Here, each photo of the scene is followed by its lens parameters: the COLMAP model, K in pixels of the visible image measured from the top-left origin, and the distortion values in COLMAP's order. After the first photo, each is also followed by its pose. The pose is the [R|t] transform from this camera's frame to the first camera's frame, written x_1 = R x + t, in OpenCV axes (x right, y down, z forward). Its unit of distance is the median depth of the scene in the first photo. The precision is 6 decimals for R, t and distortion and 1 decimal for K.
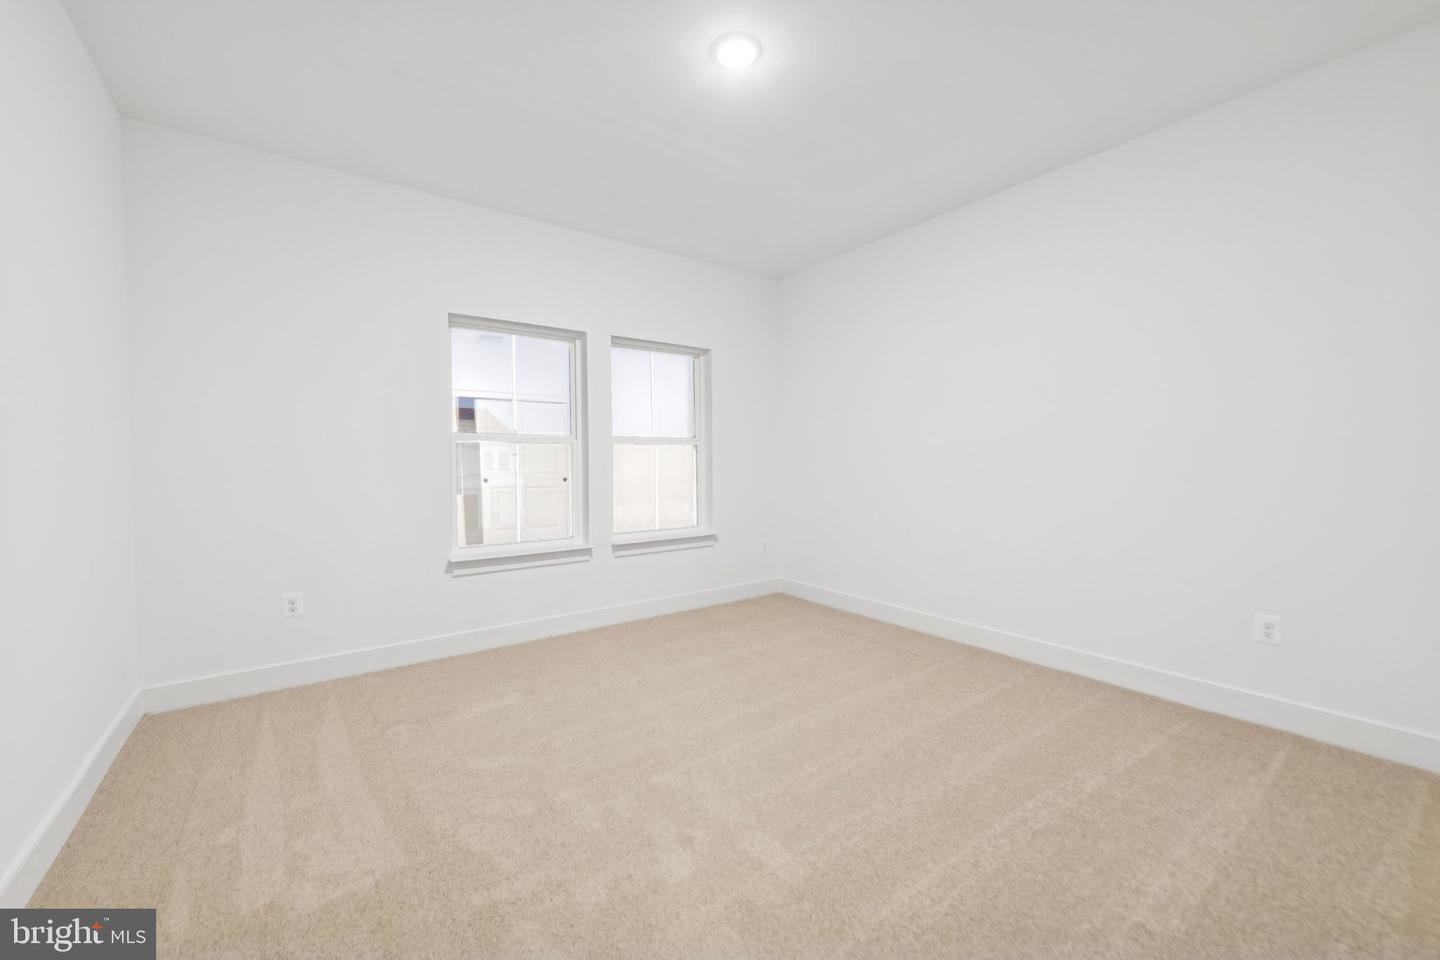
lens RADIAL K [[560.8, 0, 730.6], [0, 560.8, 484.7], [0, 0, 1]] dist [0.013030, -0.003891]
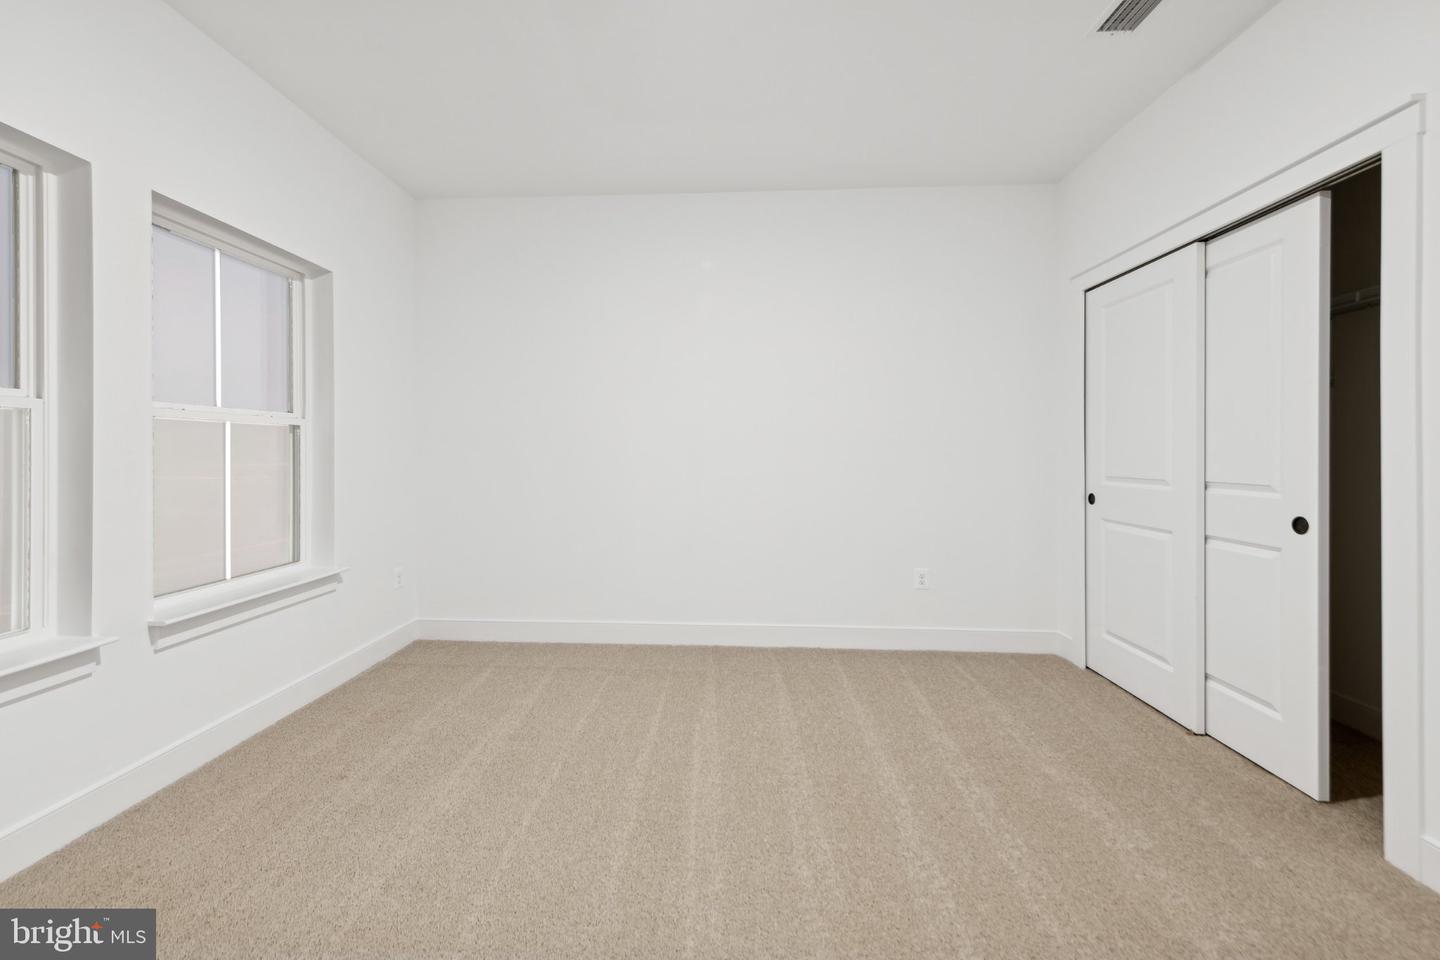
lens RADIAL K [[560.8, 0, 745.3], [0, 560.8, 469.2], [0, 0, 1]] dist [0.013030, -0.003891]
pose [[0.652055, -0.015601, 0.758011, -0.251226], [0.029204, 0.999563, -0.004549, -0.011131], [-0.757609, 0.025104, 0.652226, 0.306369]]
